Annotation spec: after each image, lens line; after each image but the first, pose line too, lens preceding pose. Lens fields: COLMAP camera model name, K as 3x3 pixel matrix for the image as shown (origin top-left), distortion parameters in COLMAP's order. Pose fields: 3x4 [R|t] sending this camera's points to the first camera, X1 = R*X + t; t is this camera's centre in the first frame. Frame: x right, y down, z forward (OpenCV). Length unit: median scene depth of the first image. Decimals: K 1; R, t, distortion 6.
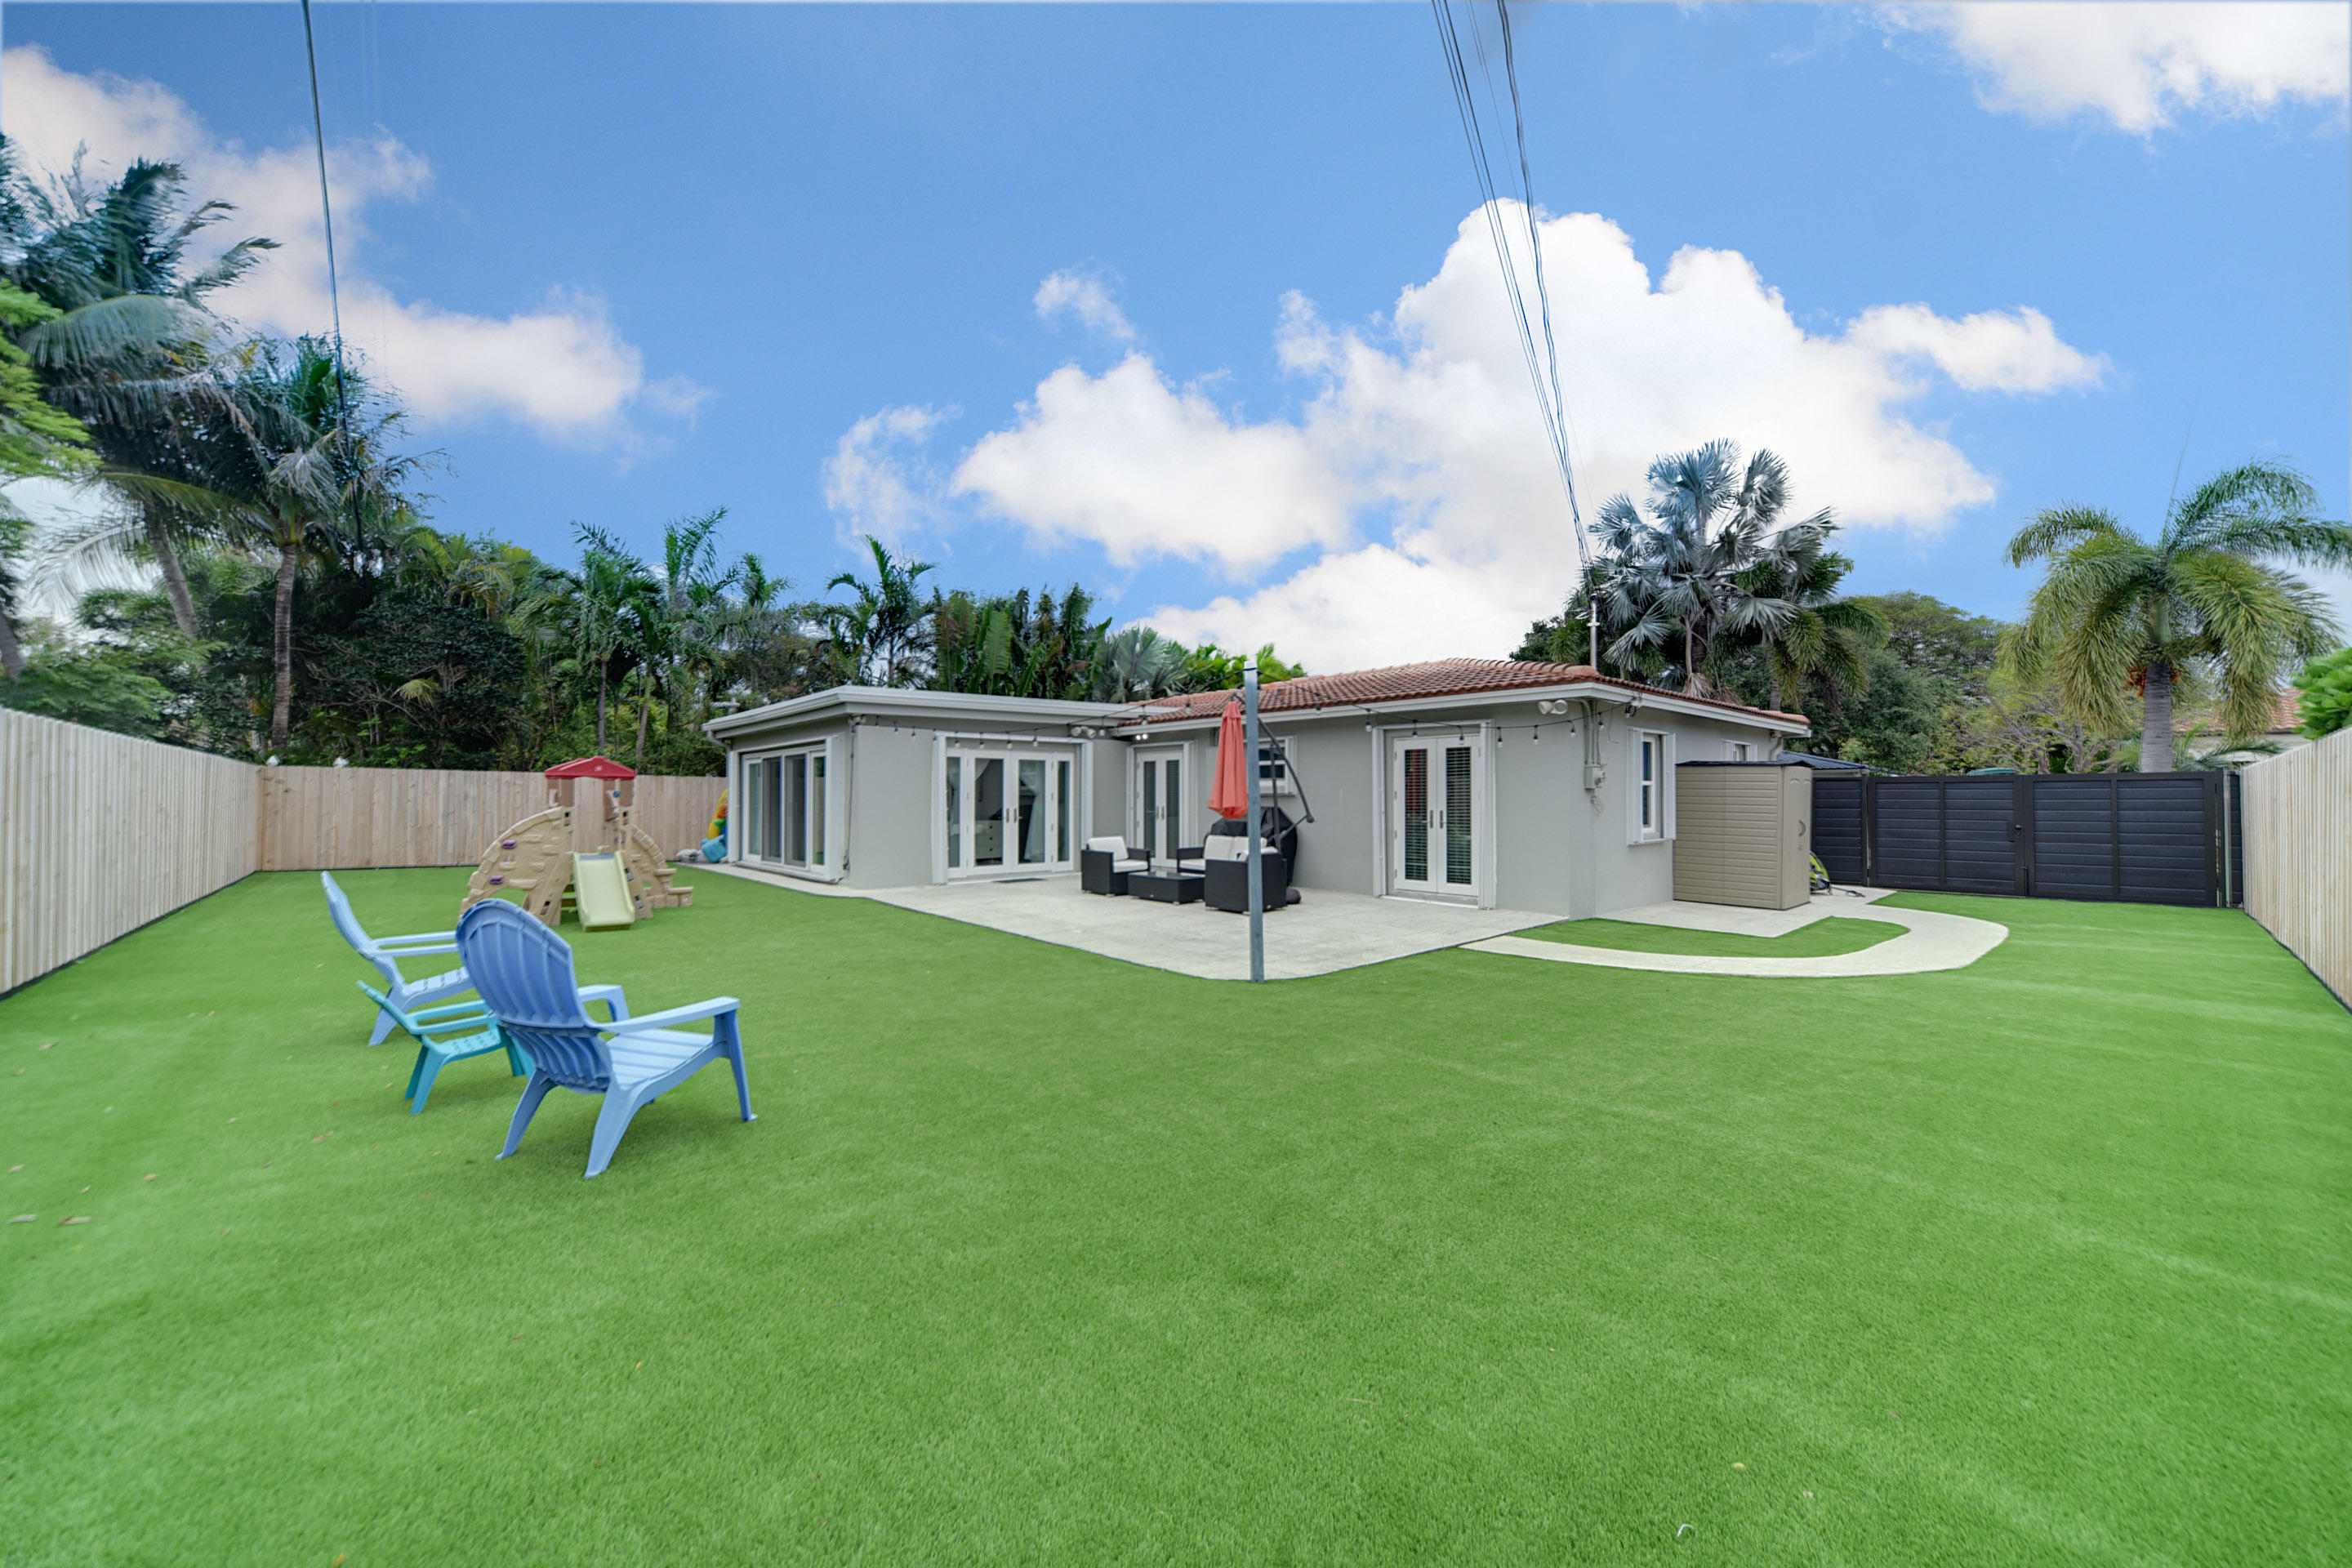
lens RADIAL K [[866.5, 0, 1176.0], [0, 866.5, 784.0], [0, 0, 1]] dist [-0.000075, -0.000017]
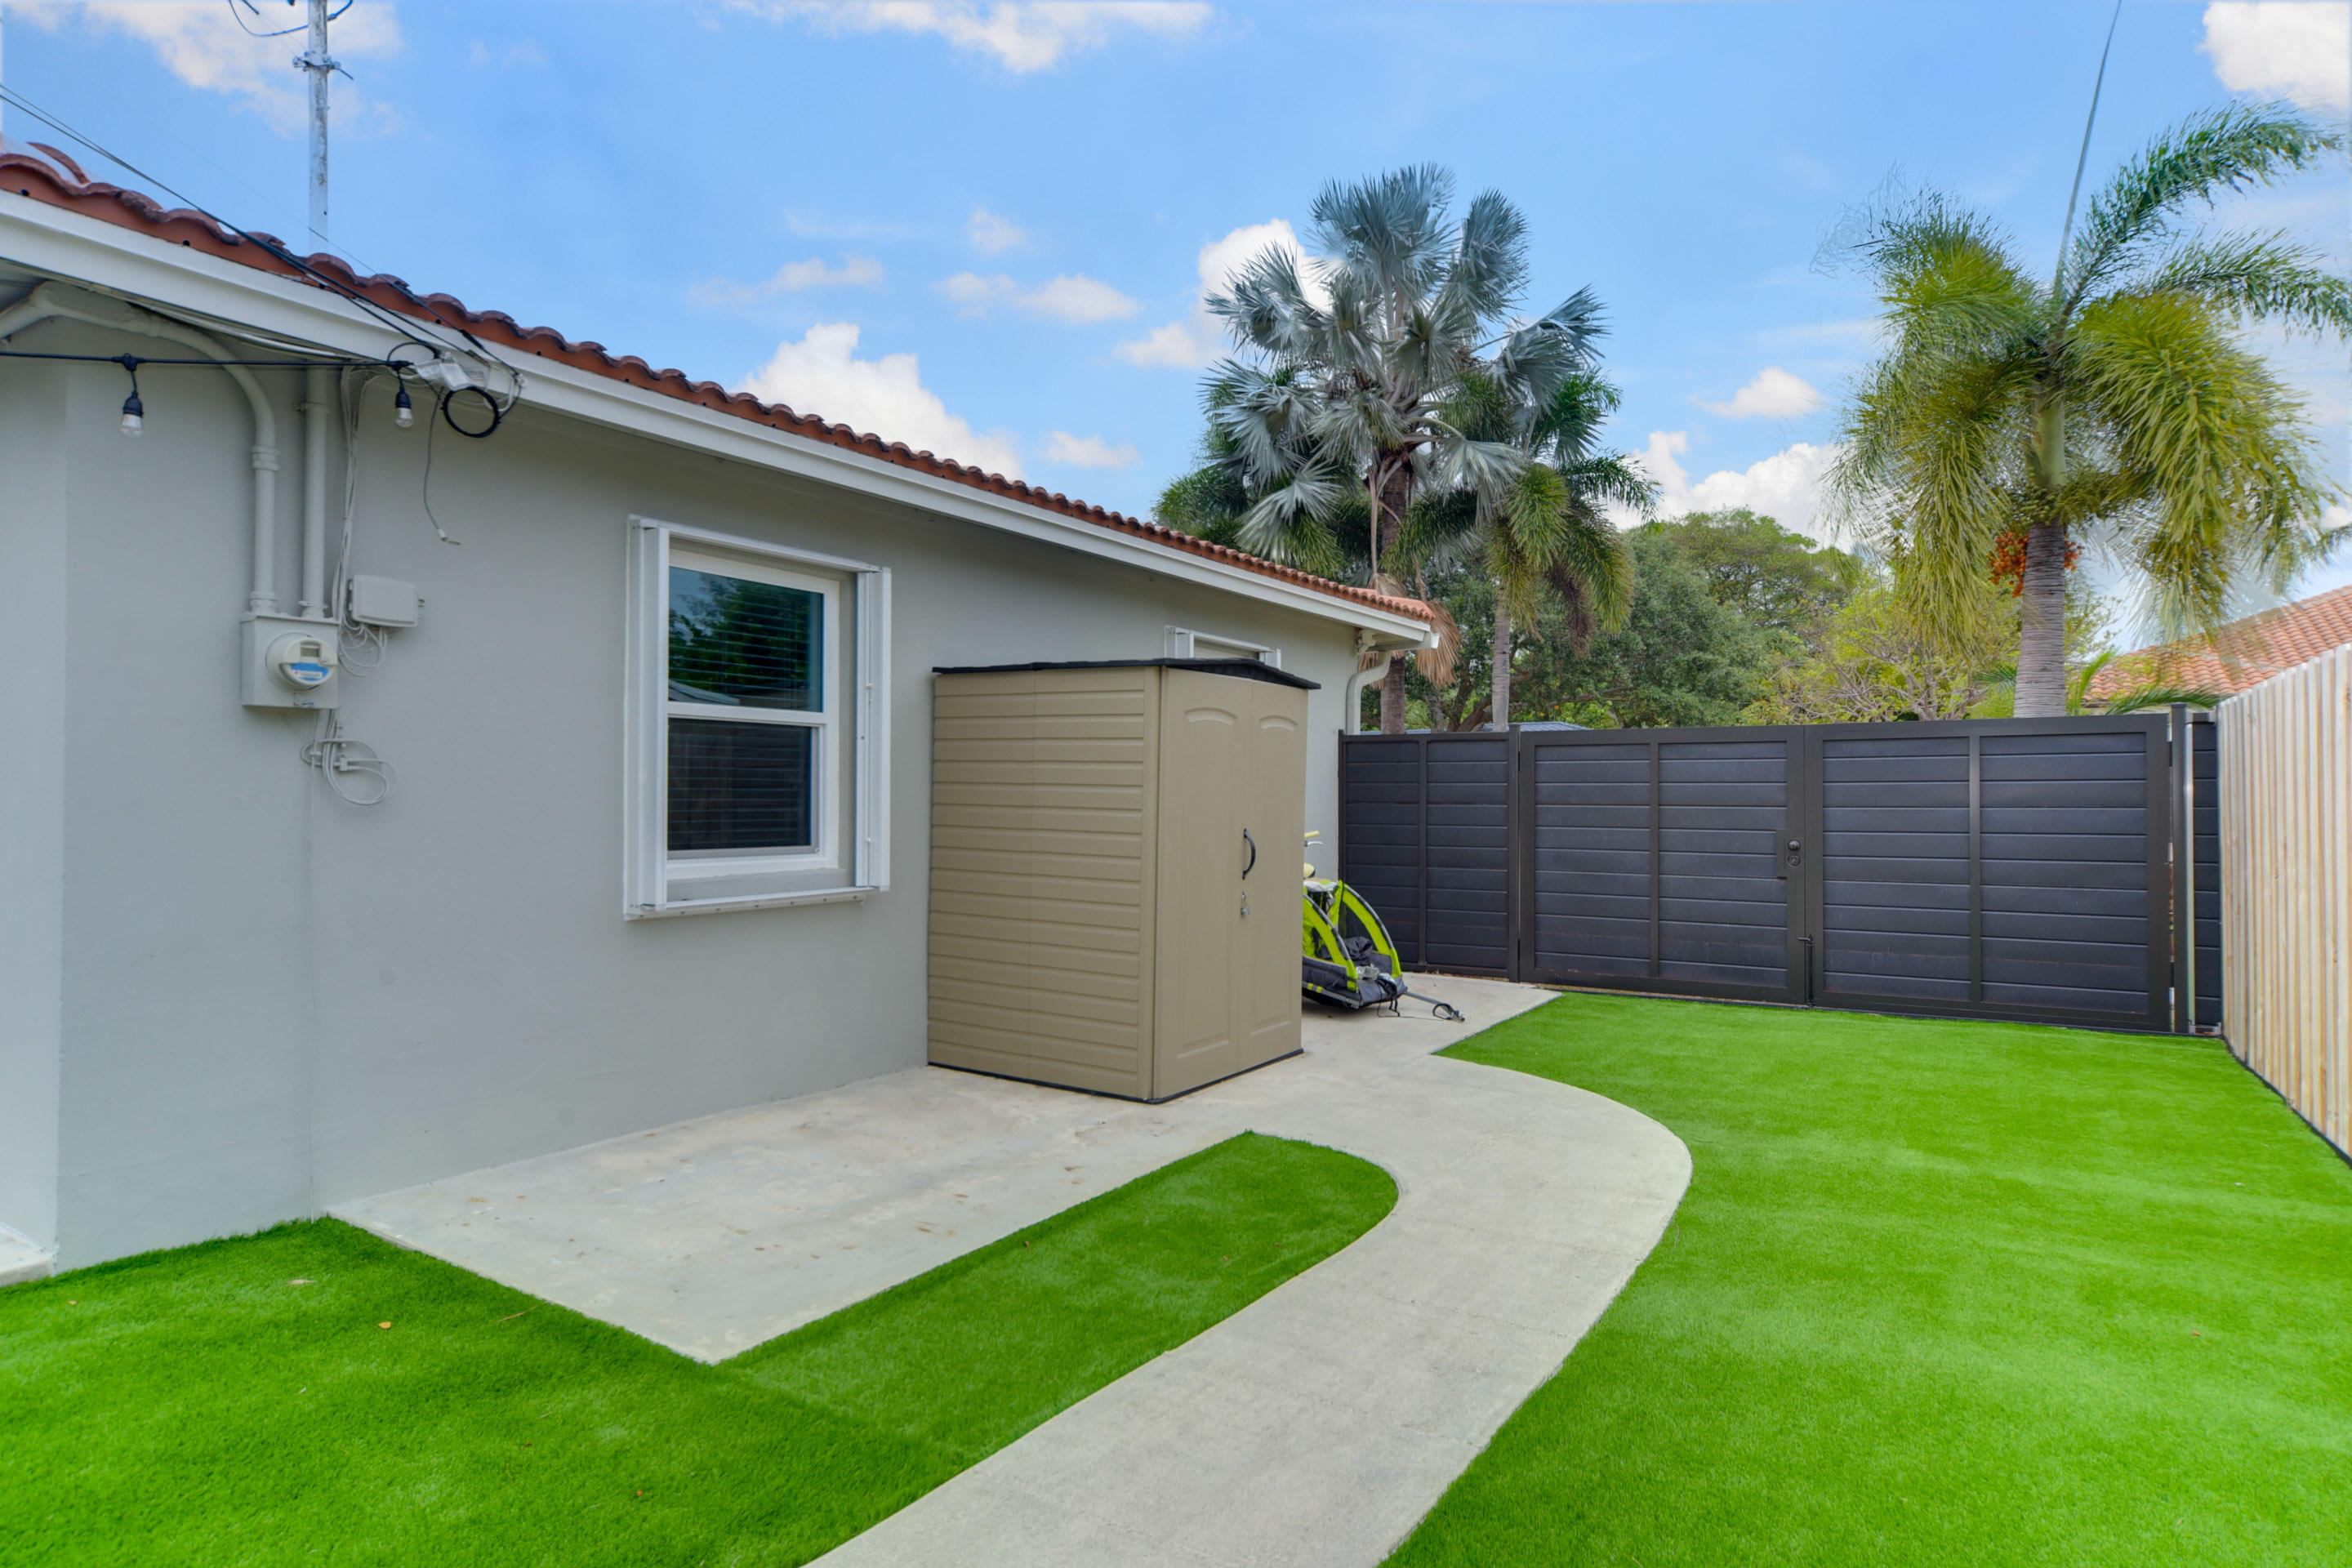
lens RADIAL K [[1248.4, 0, 1176.0], [0, 1248.4, 784.0], [0, 0, 1]] dist [0.016446, 0.000307]
pose [[0.966702, 0.006426, 0.255825, 0.456547], [-0.007190, 0.999972, 0.002049, 0.017824], [-0.255805, -0.003820, 0.966721, 0.421034]]
